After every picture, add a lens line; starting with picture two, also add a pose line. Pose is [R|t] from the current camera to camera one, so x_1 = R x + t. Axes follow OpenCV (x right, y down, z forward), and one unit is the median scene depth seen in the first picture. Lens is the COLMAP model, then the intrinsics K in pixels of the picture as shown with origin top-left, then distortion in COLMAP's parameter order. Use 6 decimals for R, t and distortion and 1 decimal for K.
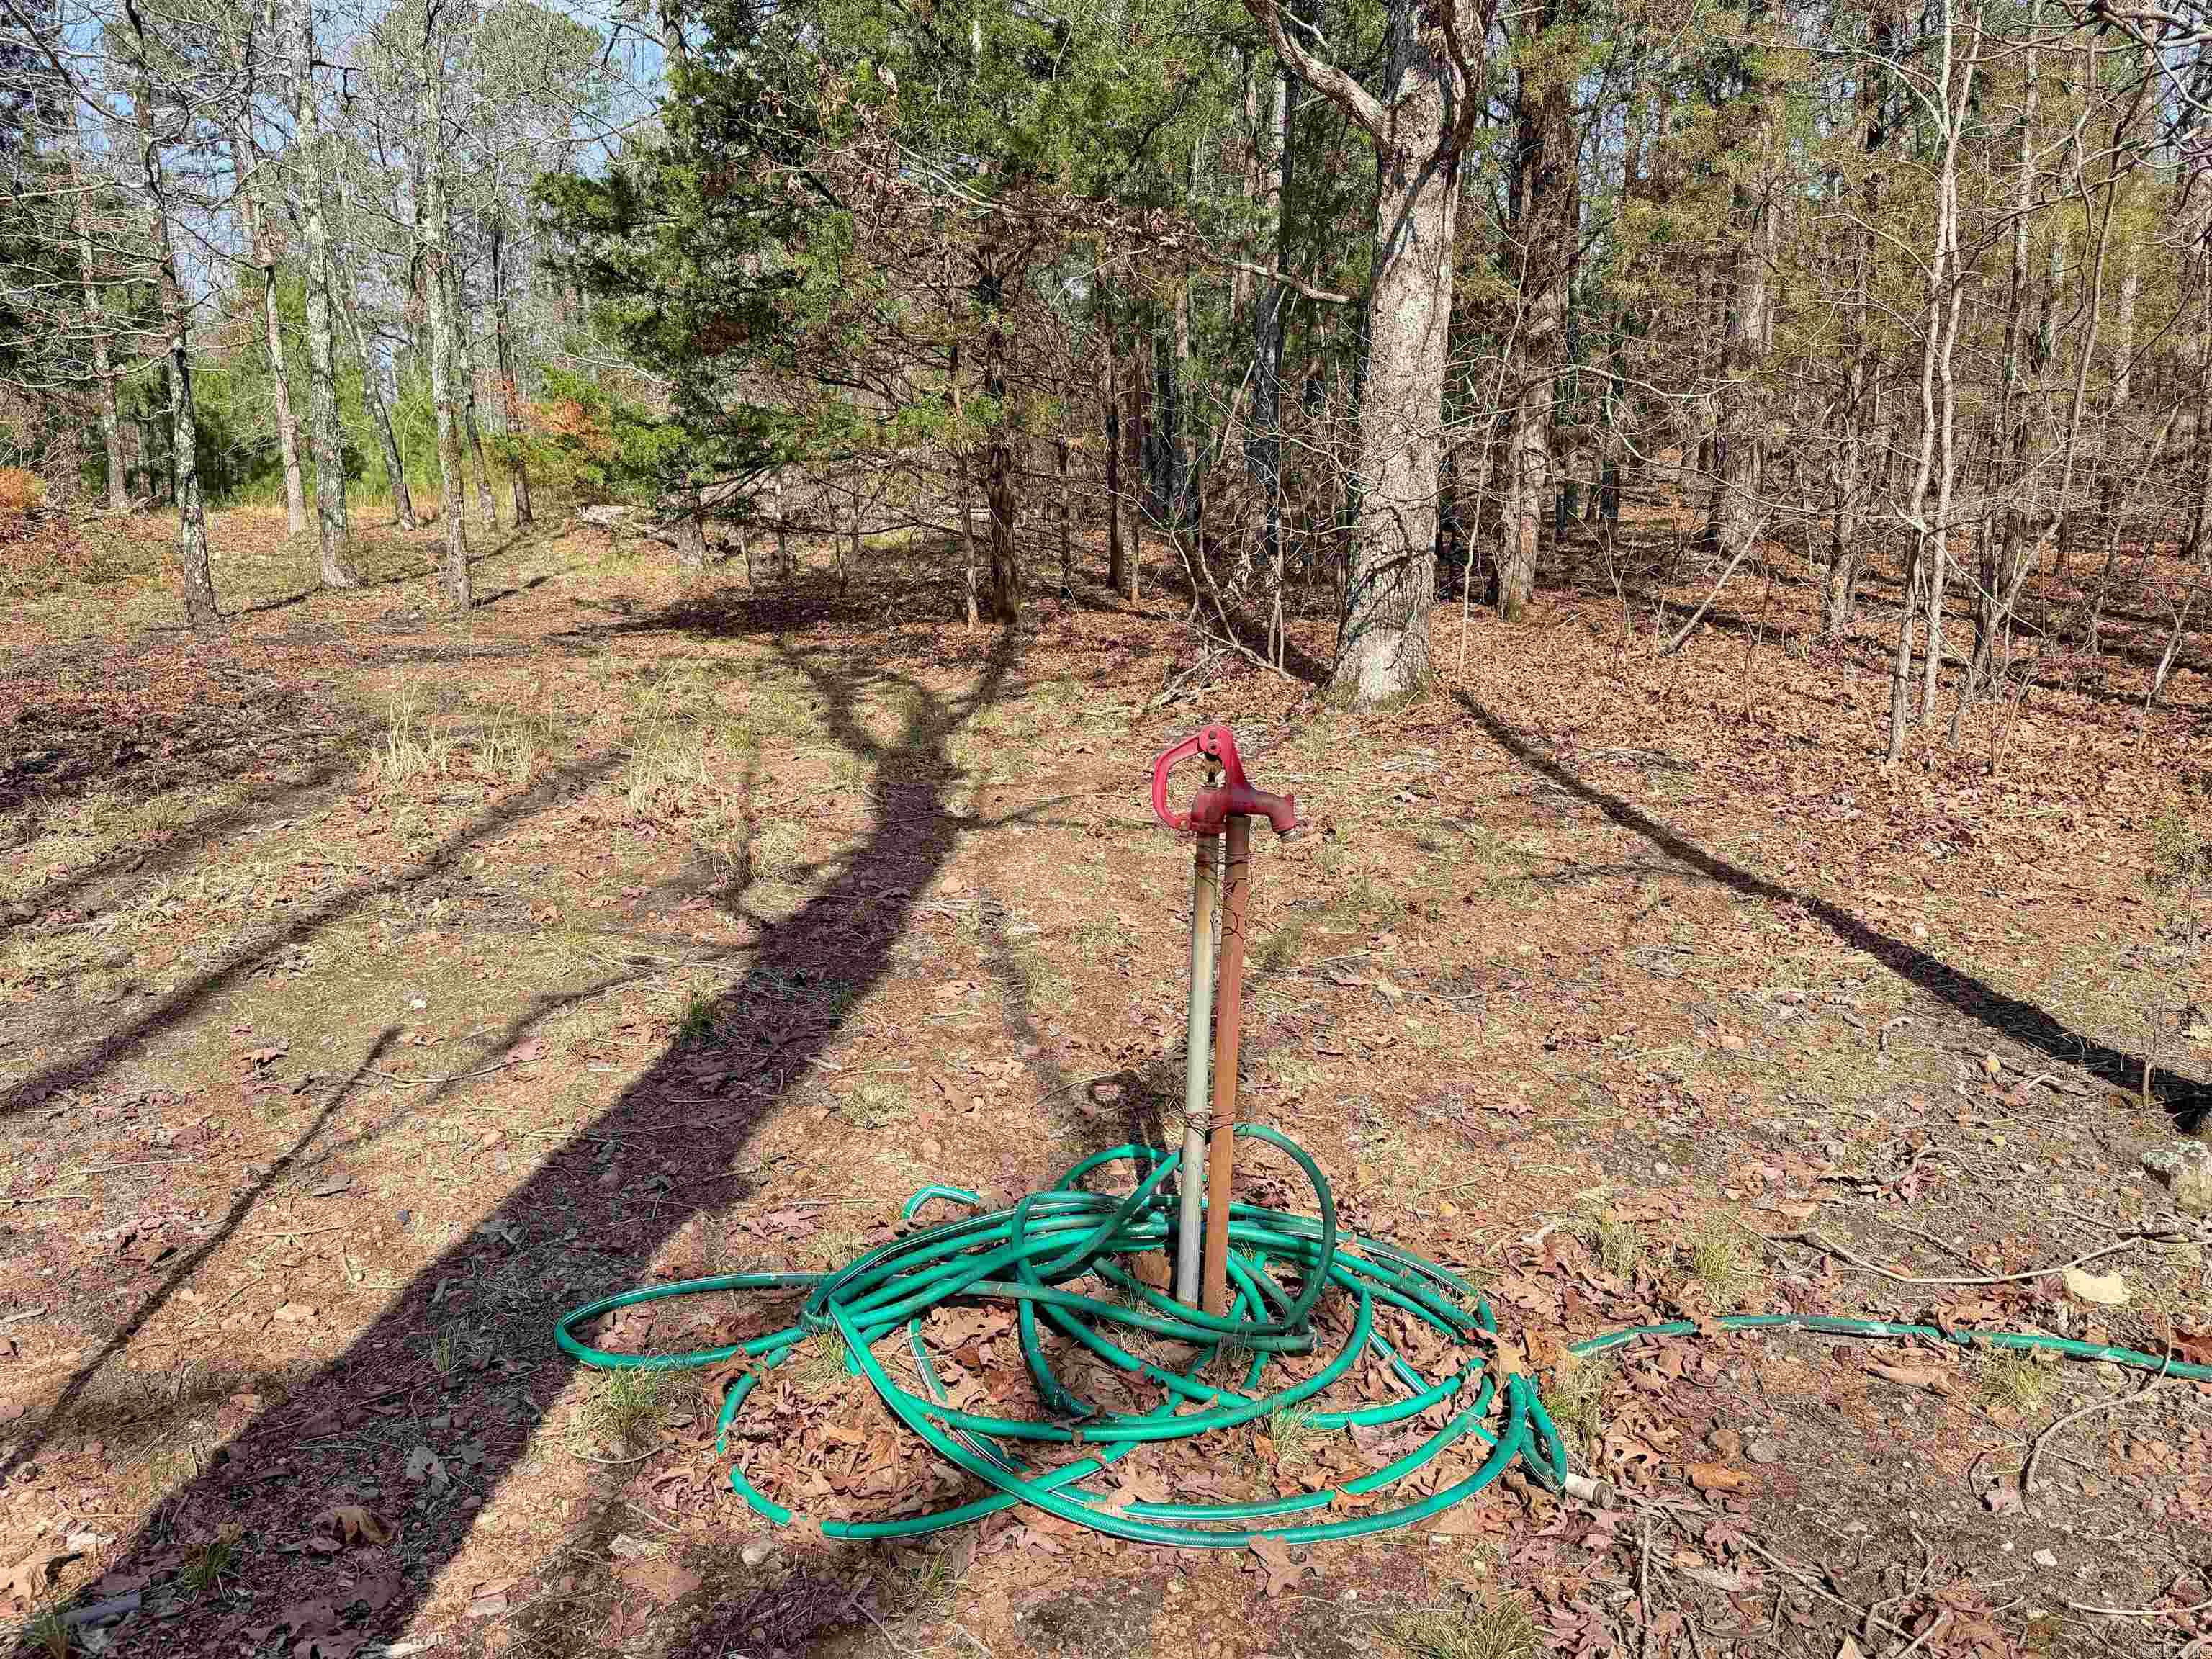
lens RADIAL K [[1532.8, 0, 1105.8], [0, 1532.8, 860.2], [0, 0, 1]] dist [0.001032, 0.000426]
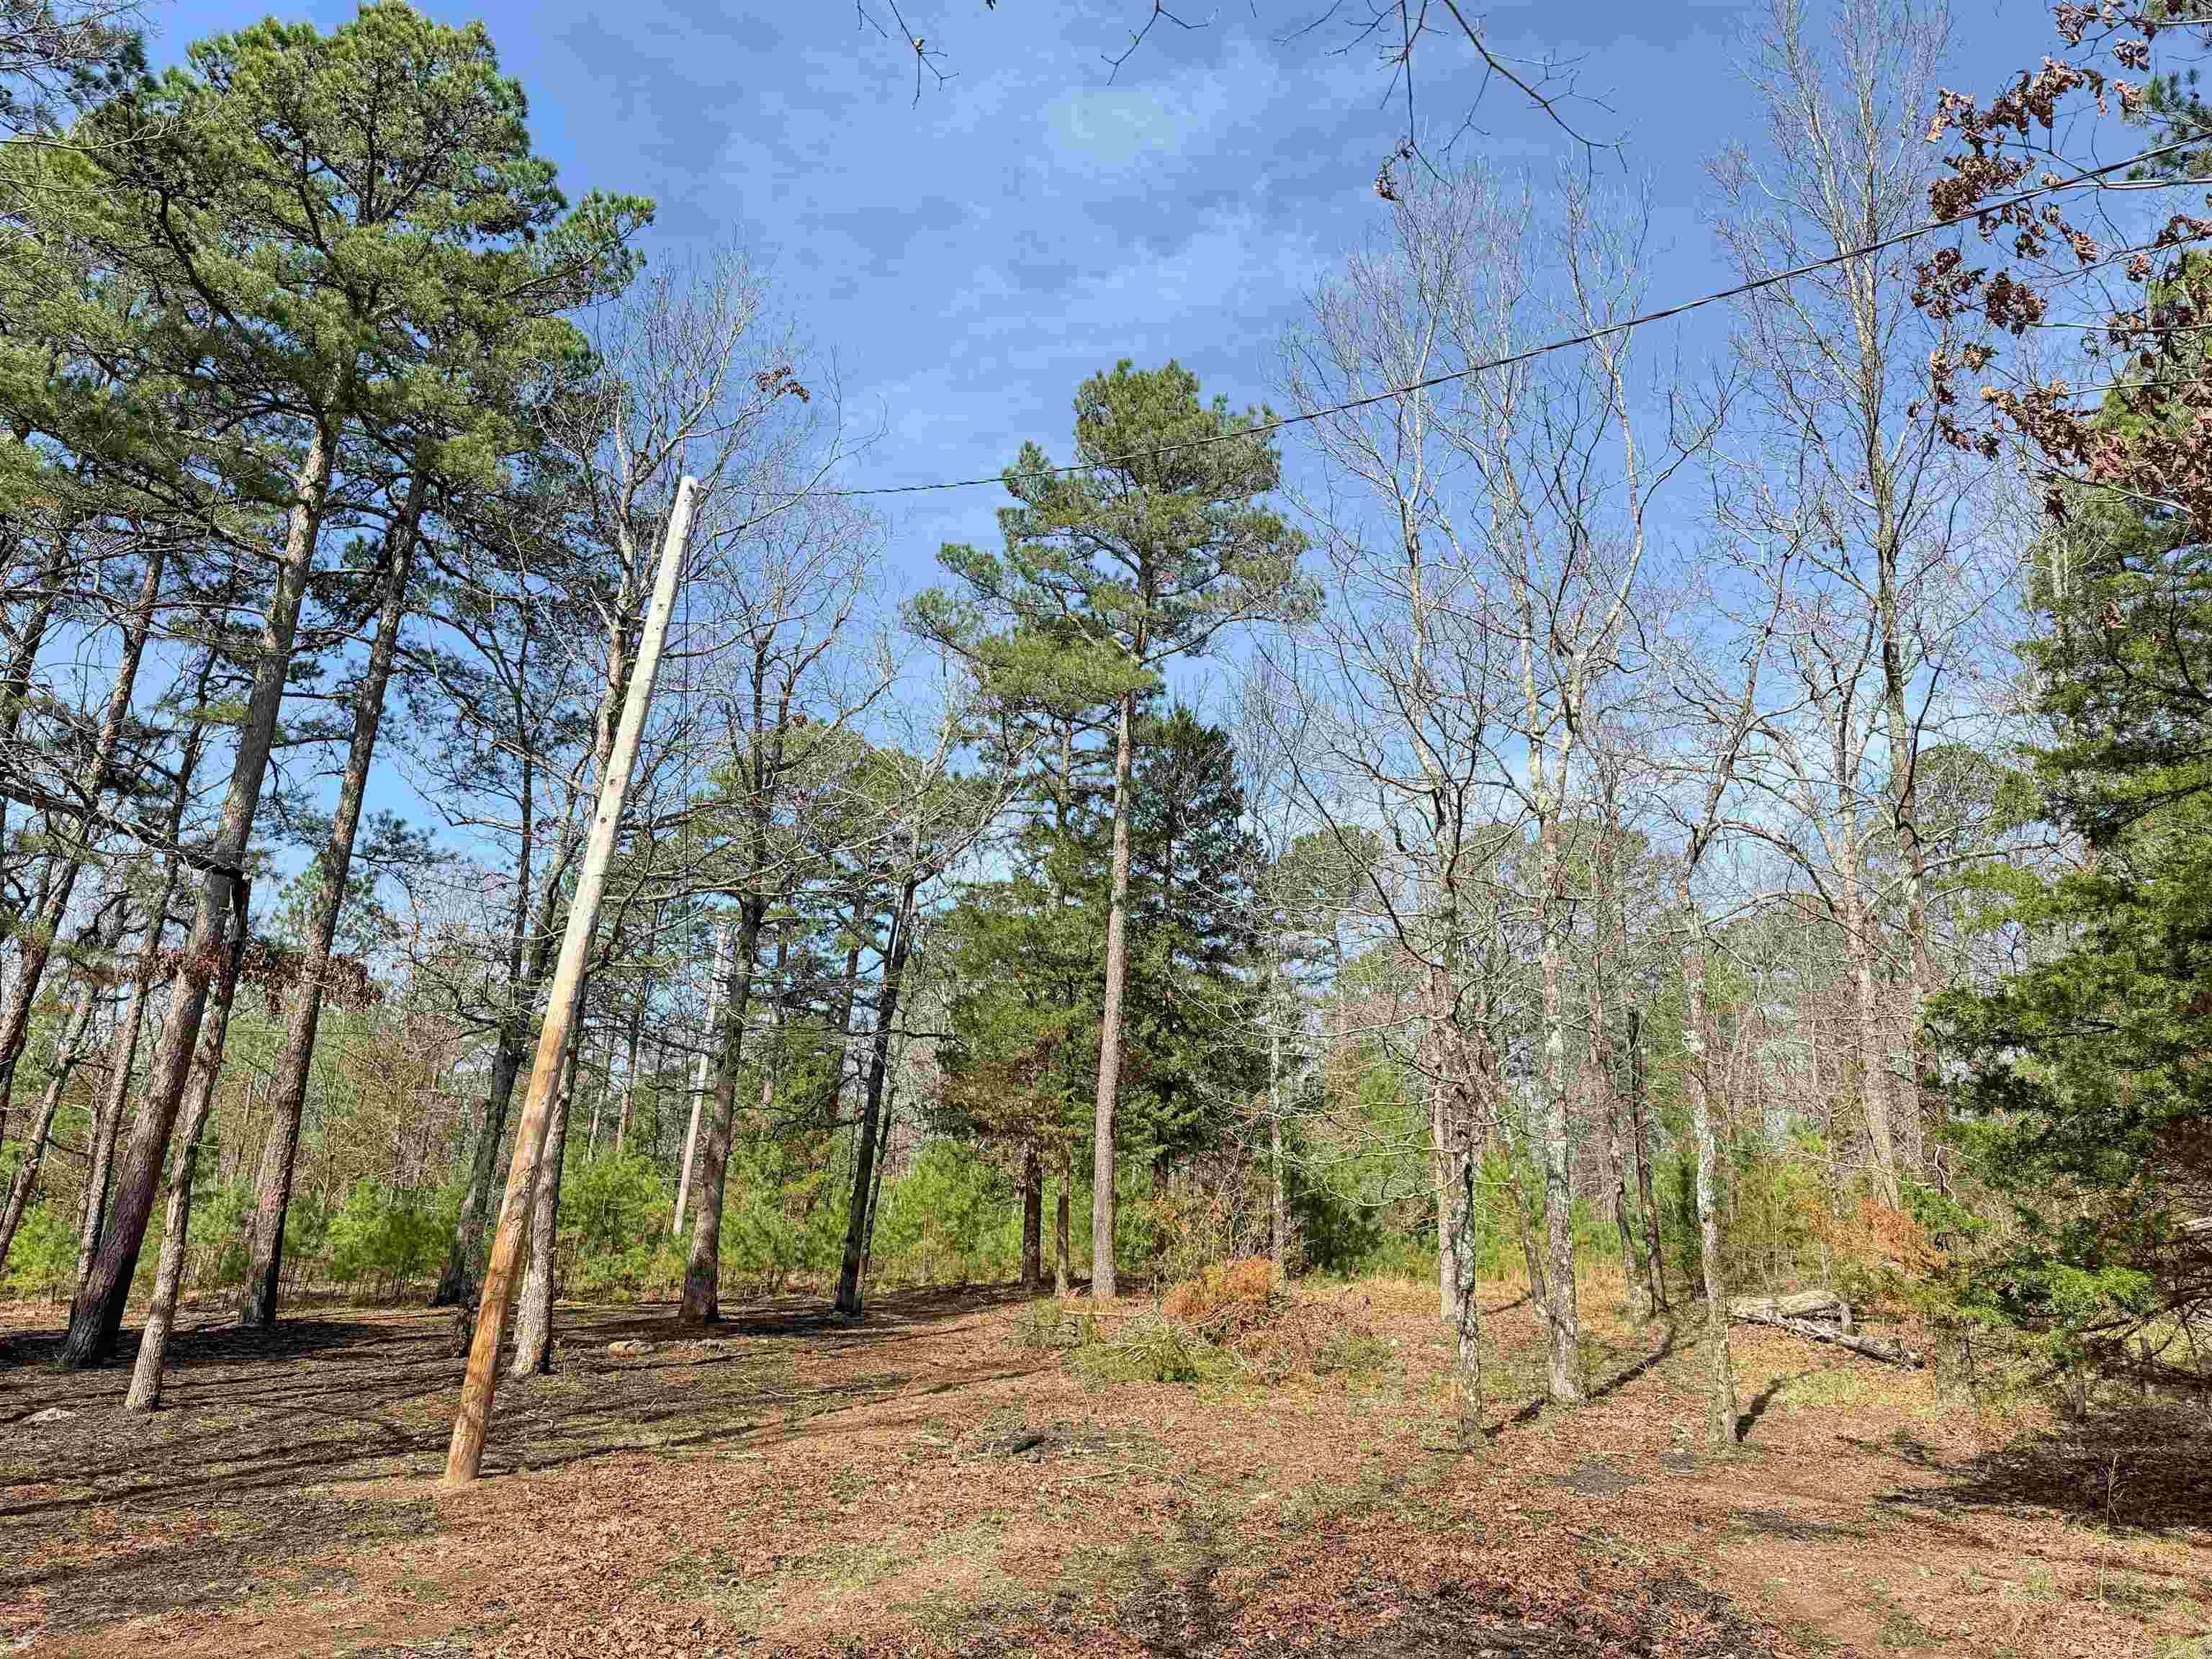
lens RADIAL K [[1532.8, 0, 1105.8], [0, 1532.8, 860.2], [0, 0, 1]] dist [0.001032, 0.000426]
pose [[0.836523, -0.111365, -0.536495, -0.196655], [-0.145734, 0.898641, -0.413772, -0.045922], [0.528196, 0.424315, 0.735504, 0.017030]]
